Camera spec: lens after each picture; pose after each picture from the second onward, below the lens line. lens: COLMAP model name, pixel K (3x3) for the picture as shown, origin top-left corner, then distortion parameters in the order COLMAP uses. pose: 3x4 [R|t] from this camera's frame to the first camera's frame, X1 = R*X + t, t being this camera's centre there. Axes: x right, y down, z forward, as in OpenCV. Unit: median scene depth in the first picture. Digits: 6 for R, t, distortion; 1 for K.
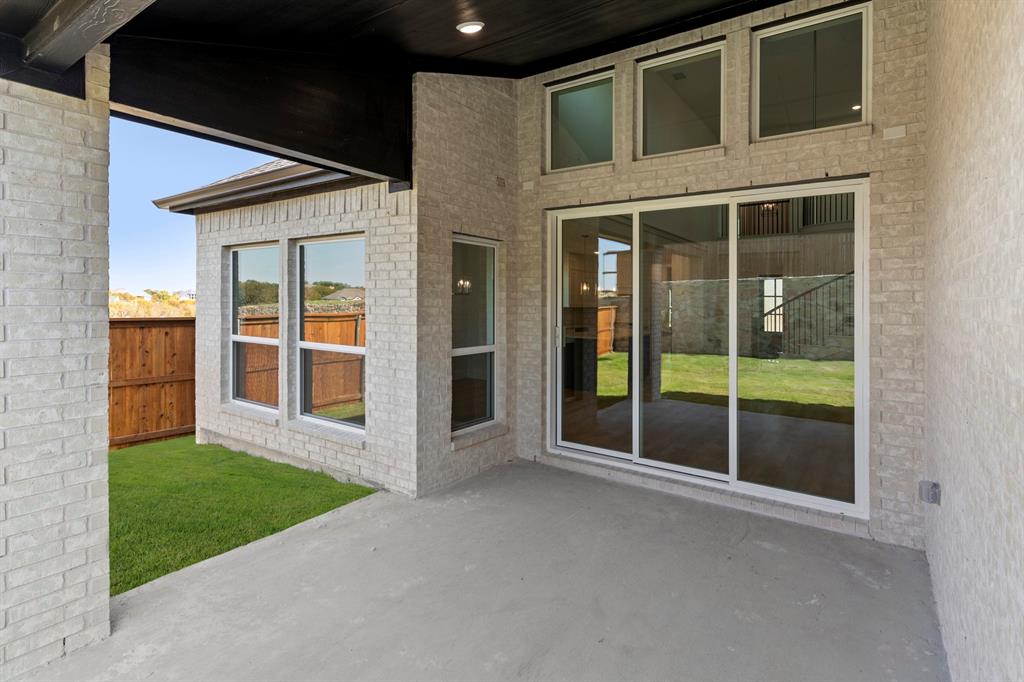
lens RADIAL K [[493.1, 0, 524.4], [0, 493.1, 298.1], [0, 0, 1]] dist [0.003999, 0.000163]
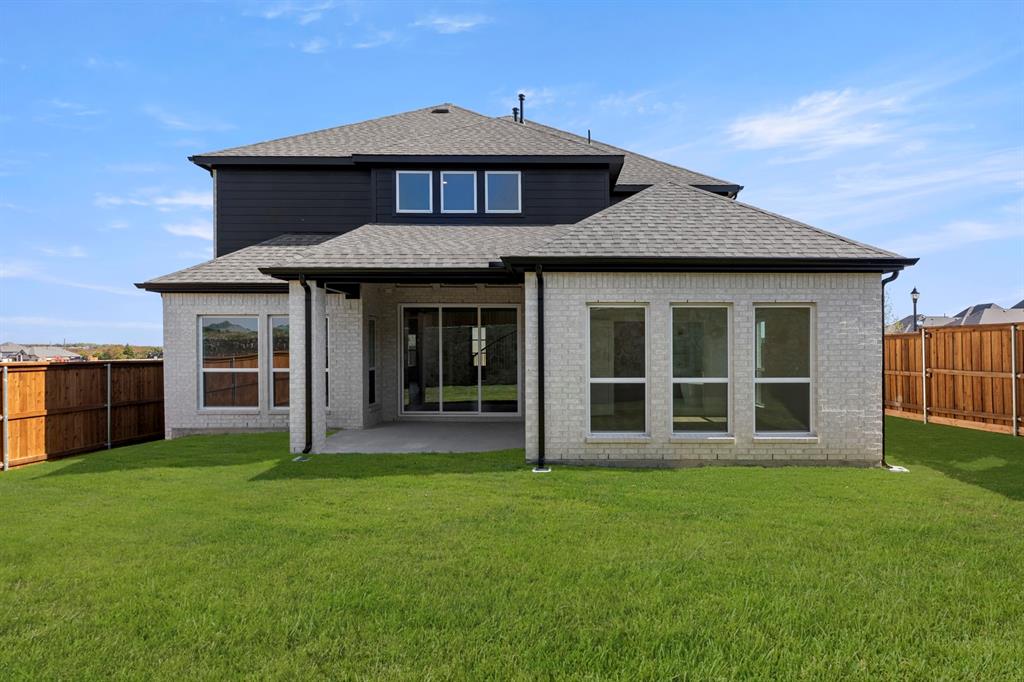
lens RADIAL K [[587.4, 0, 517.4], [0, 587.4, 342.0], [0, 0, 1]] dist [0.008689, 0.000984]
pose [[0.849684, -0.007849, 0.527233, -0.834563], [0.006451, 0.999969, 0.004490, -0.017824], [-0.527252, -0.000413, 0.849709, -1.395004]]
